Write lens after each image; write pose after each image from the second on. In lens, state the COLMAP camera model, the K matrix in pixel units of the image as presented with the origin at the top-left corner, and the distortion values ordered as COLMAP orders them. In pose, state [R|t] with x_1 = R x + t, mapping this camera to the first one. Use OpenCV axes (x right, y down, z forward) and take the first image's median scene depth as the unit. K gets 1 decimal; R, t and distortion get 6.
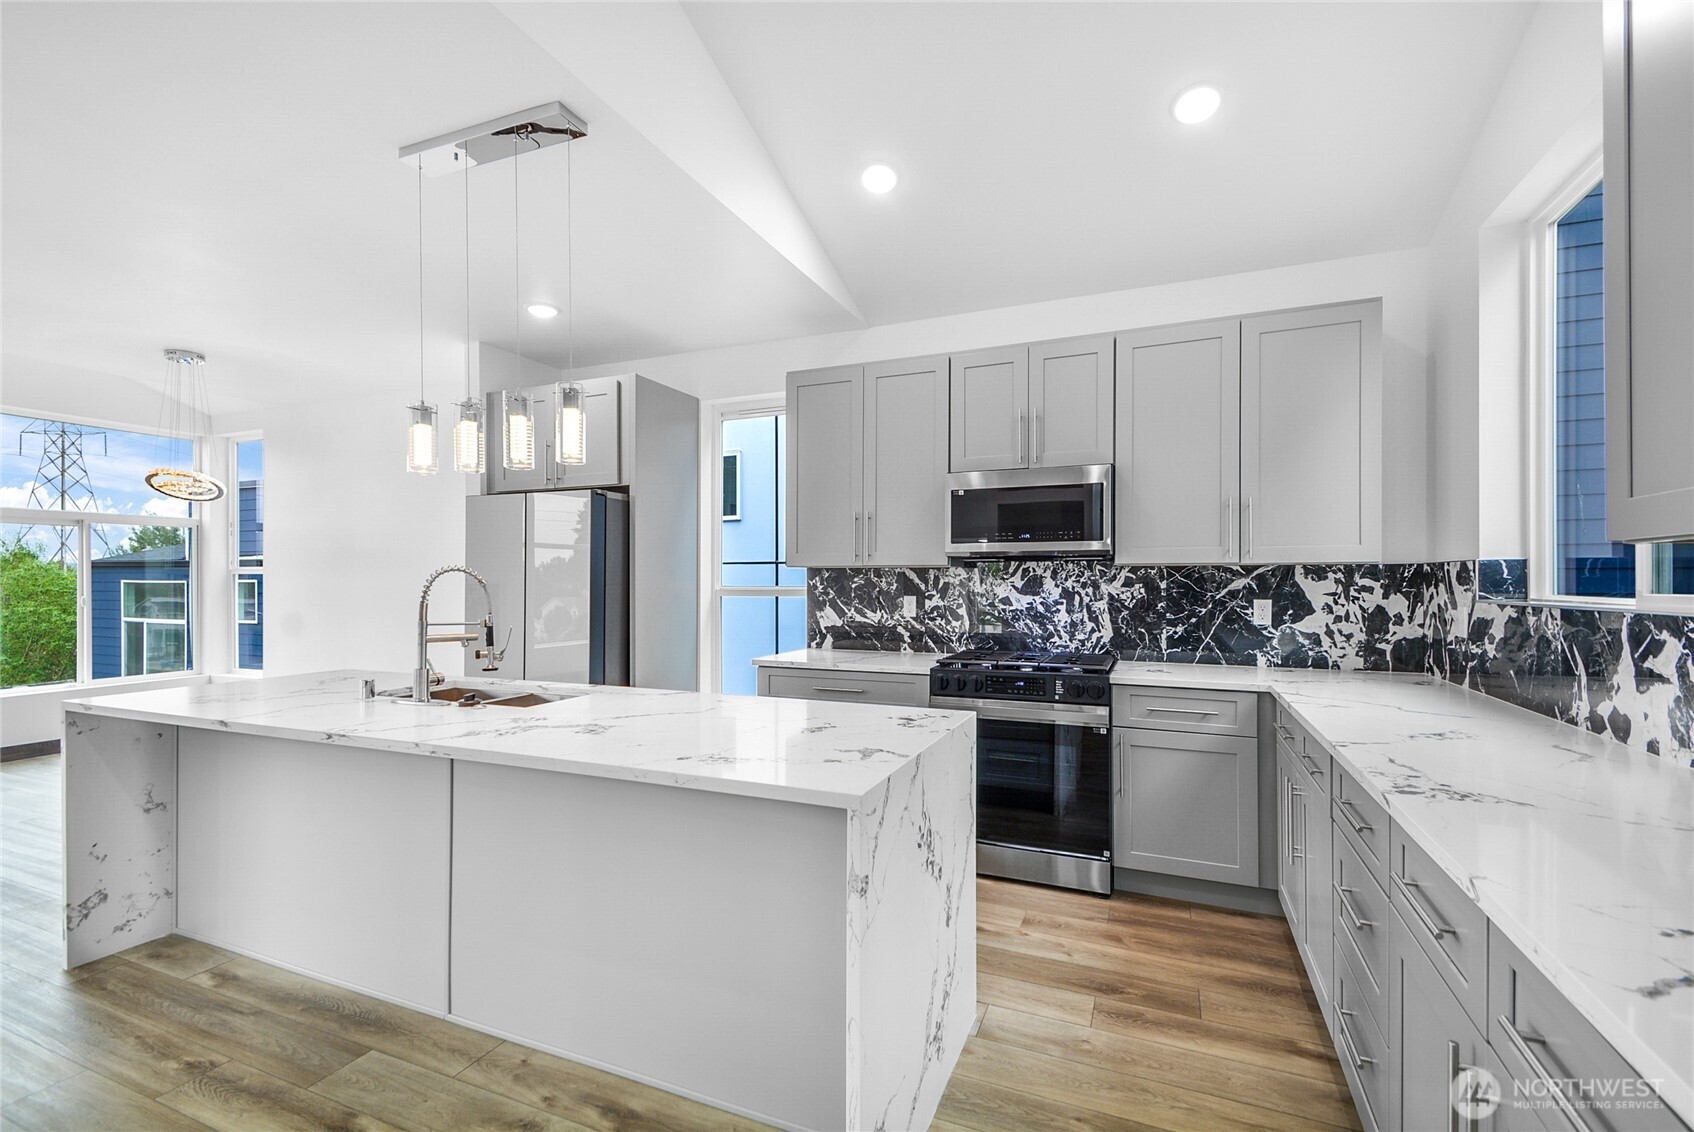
lens RADIAL K [[753.8, 0, 835.2], [0, 753.8, 569.1], [0, 0, 1]] dist [0.029456, -0.014373]
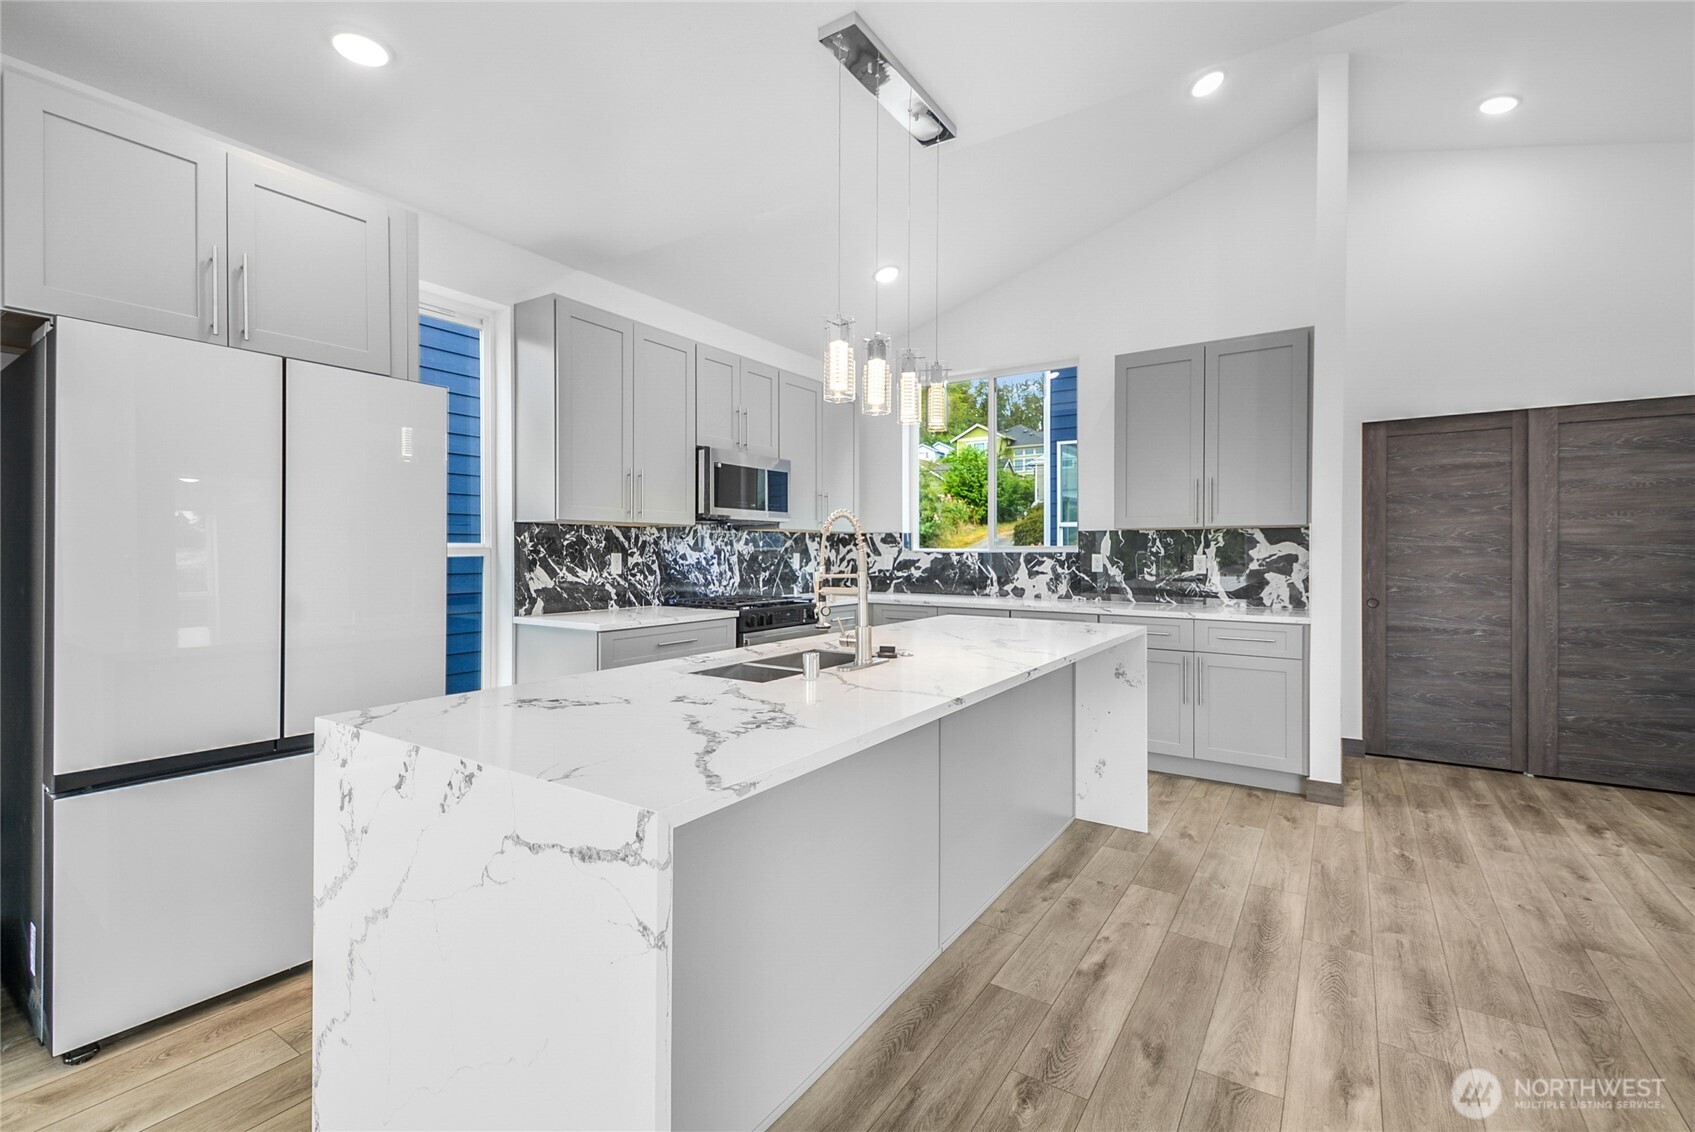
lens RADIAL K [[749.9, 0, 823.5], [0, 749.9, 547.5], [0, 0, 1]] dist [0.012057, -0.007301]
pose [[0.194075, 0.005478, 0.980971, -0.990064], [-0.015529, 0.999876, -0.002512, 0.030365], [-0.980864, -0.014746, 0.194136, 0.621960]]
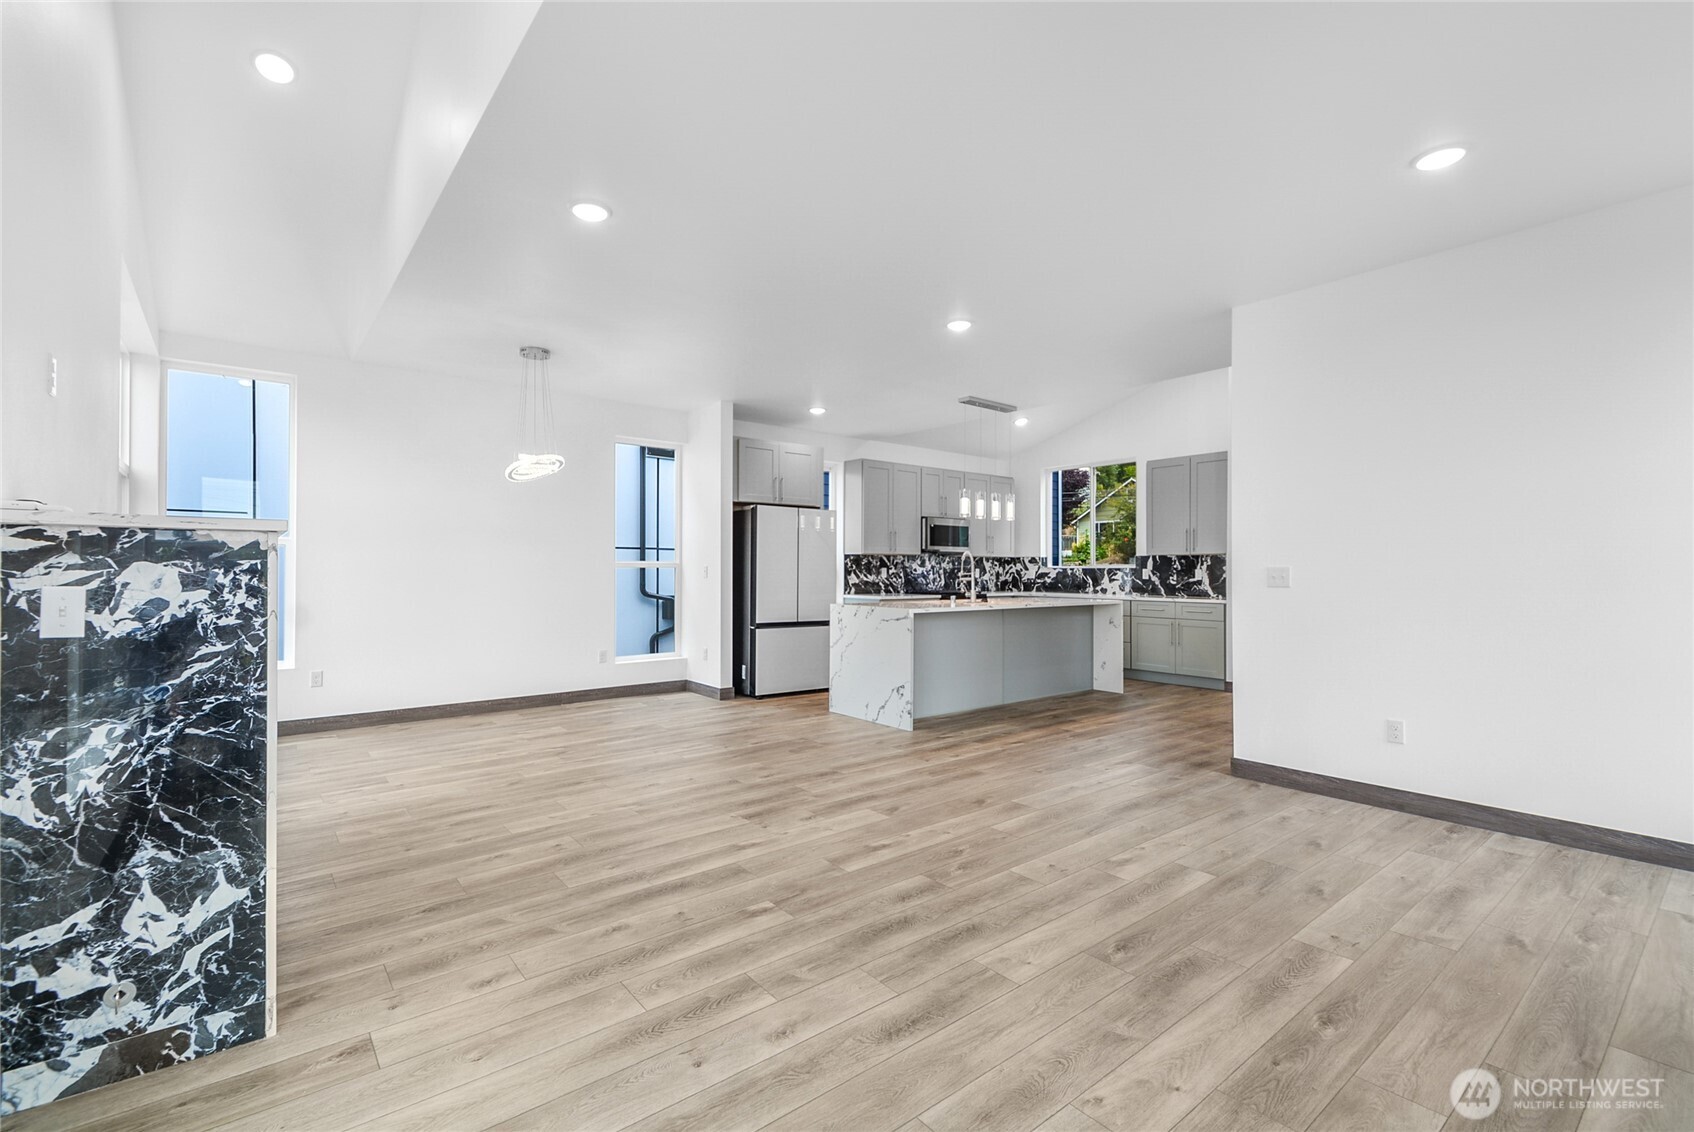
lens RADIAL K [[753.8, 0, 829.3], [0, 753.8, 564.7], [0, 0, 1]] dist [0.029456, -0.014373]
pose [[0.468084, 0.008672, 0.883641, -2.231127], [-0.016153, 0.999869, -0.001256, 0.036941], [-0.883536, -0.013686, 0.468163, 0.143670]]
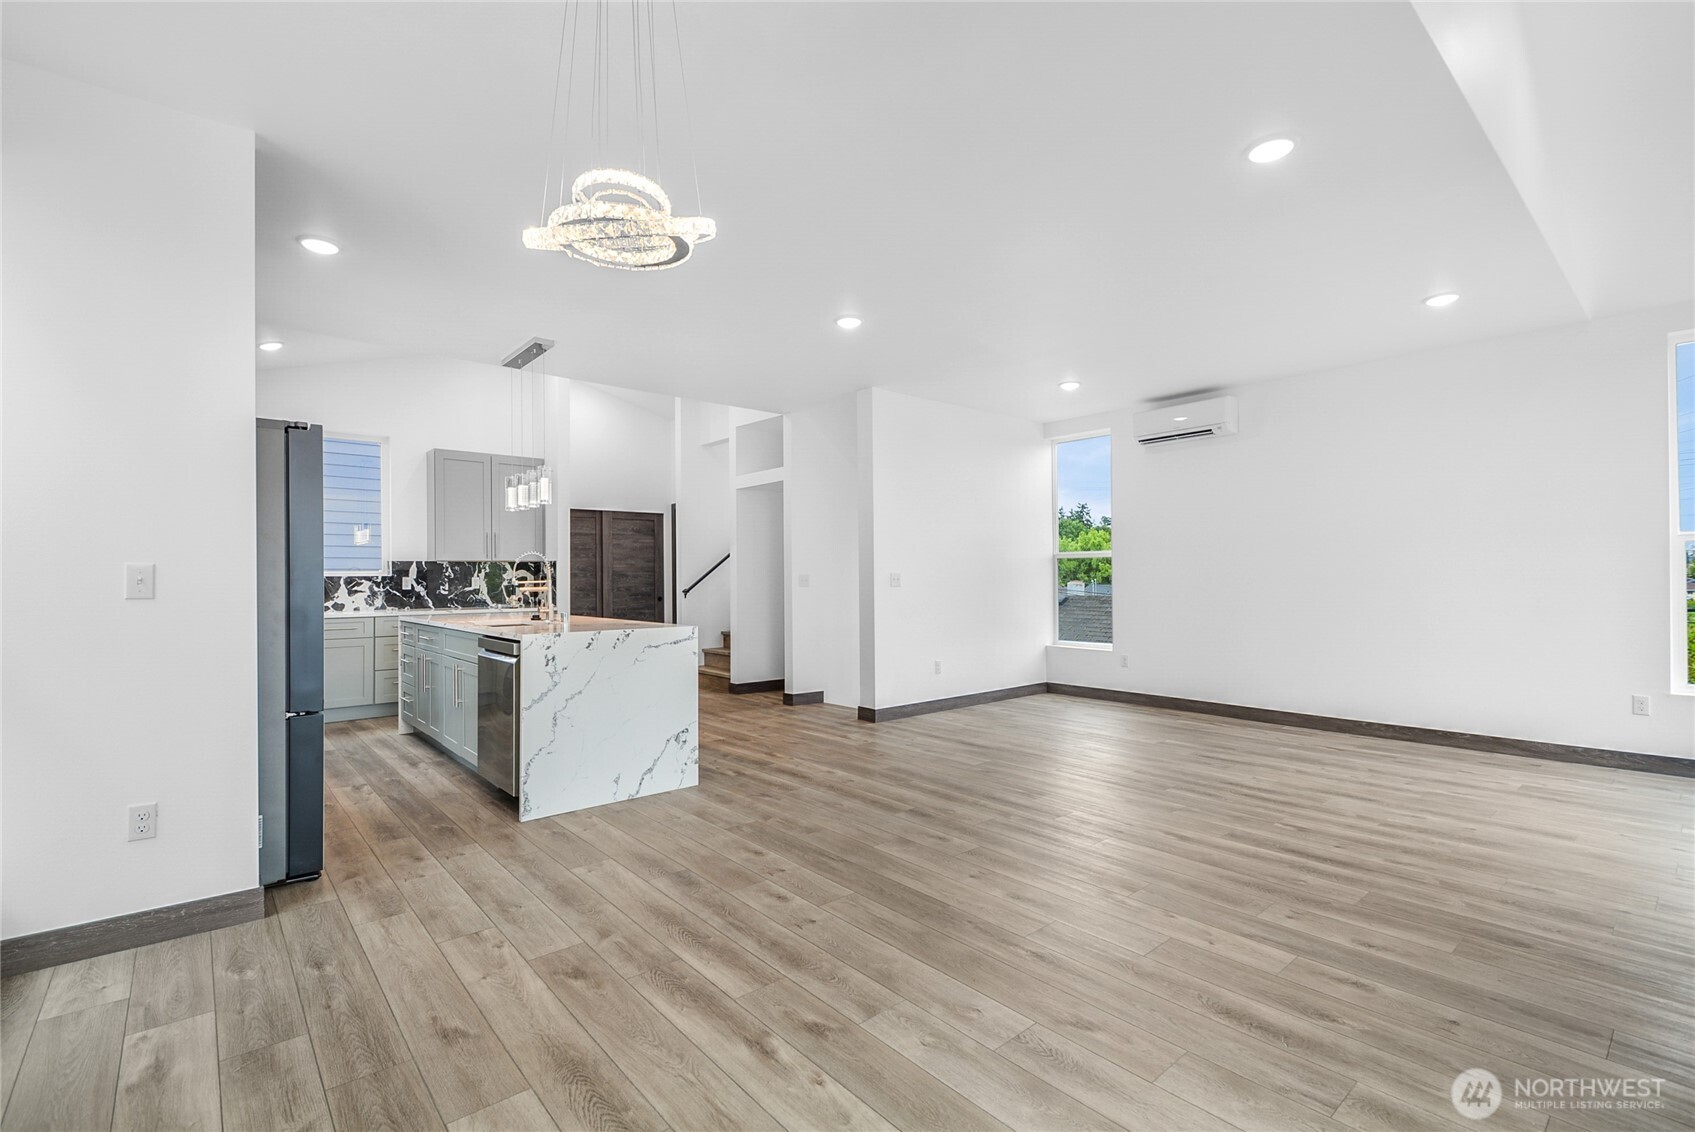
lens RADIAL K [[749.9, 0, 853.4], [0, 749.9, 572.4], [0, 0, 1]] dist [0.012057, -0.007301]
pose [[-0.904776, 0.012472, 0.425706, -1.487011], [0.002513, 0.999710, -0.023949, 0.070261], [-0.425881, -0.020598, -0.904545, 1.726505]]
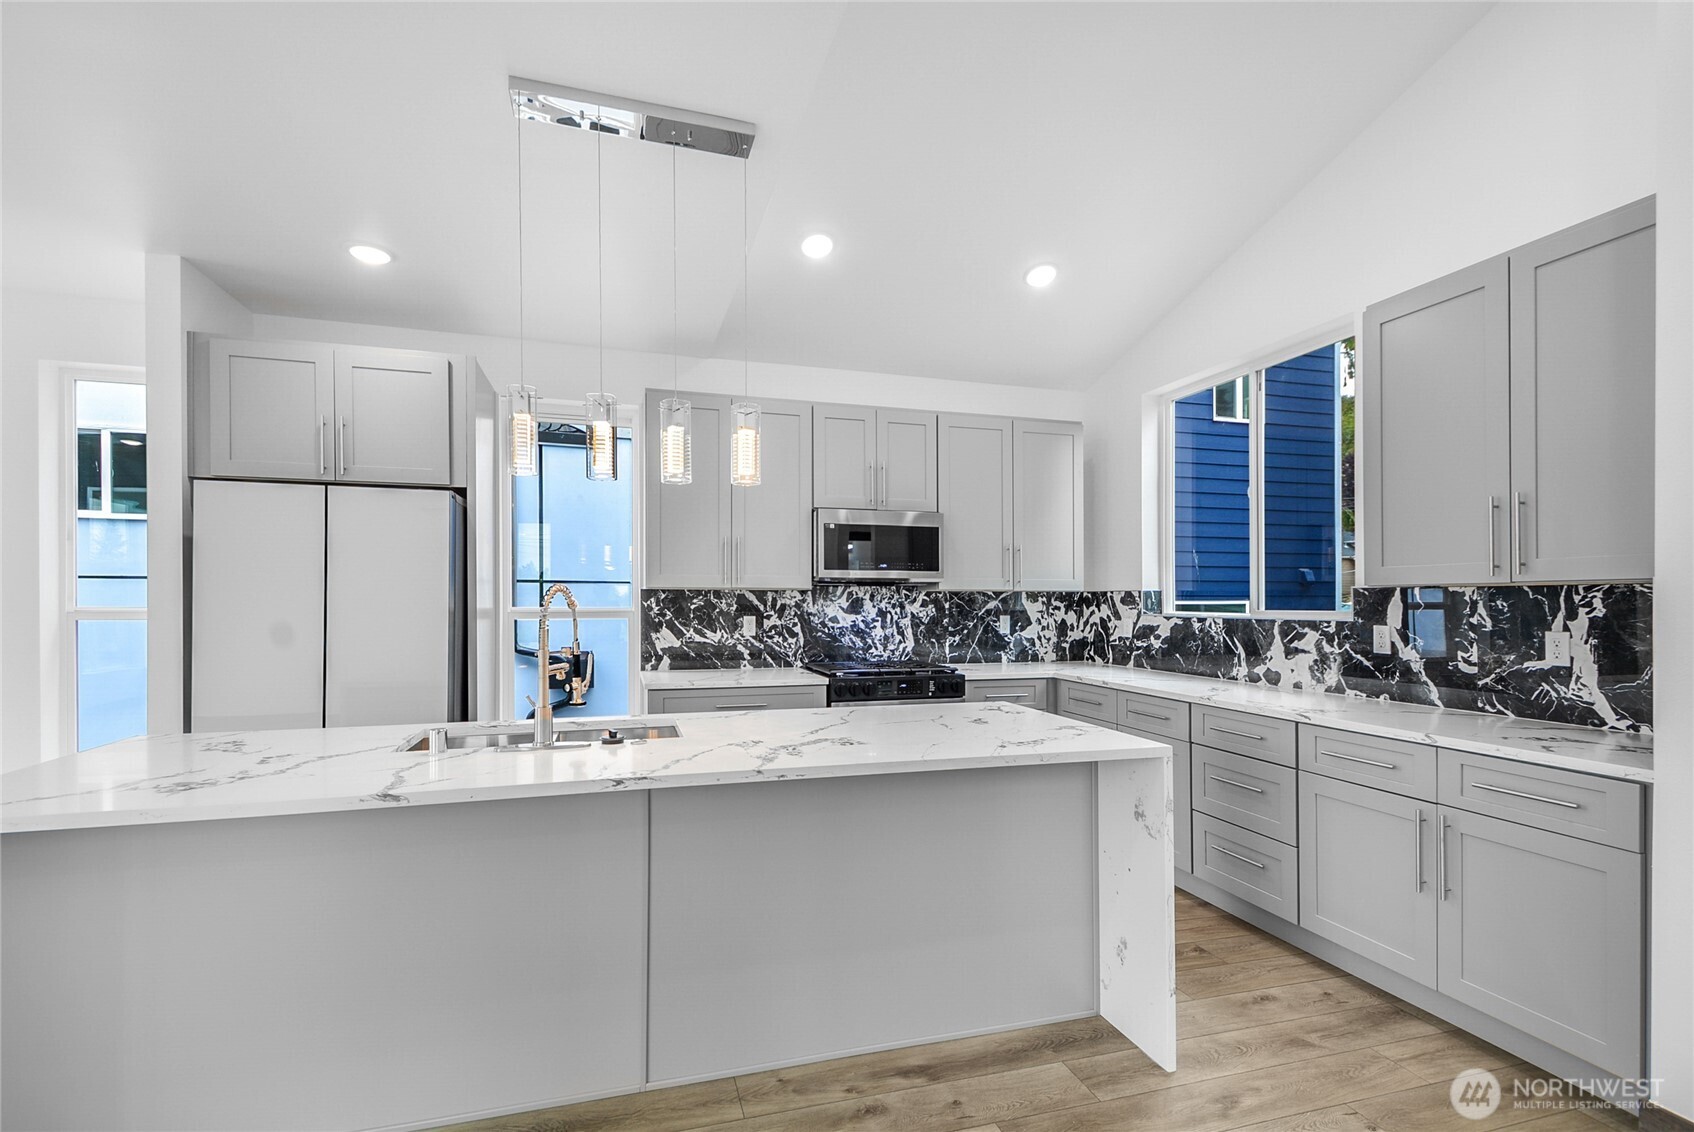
lens RADIAL K [[753.8, 0, 826.2], [0, 753.8, 592.7], [0, 0, 1]] dist [0.029456, -0.014373]
pose [[0.774222, 0.009931, 0.632836, -0.587866], [-0.012202, 0.999925, -0.000763, 0.001668], [-0.632796, -0.007130, 0.774285, 0.112084]]
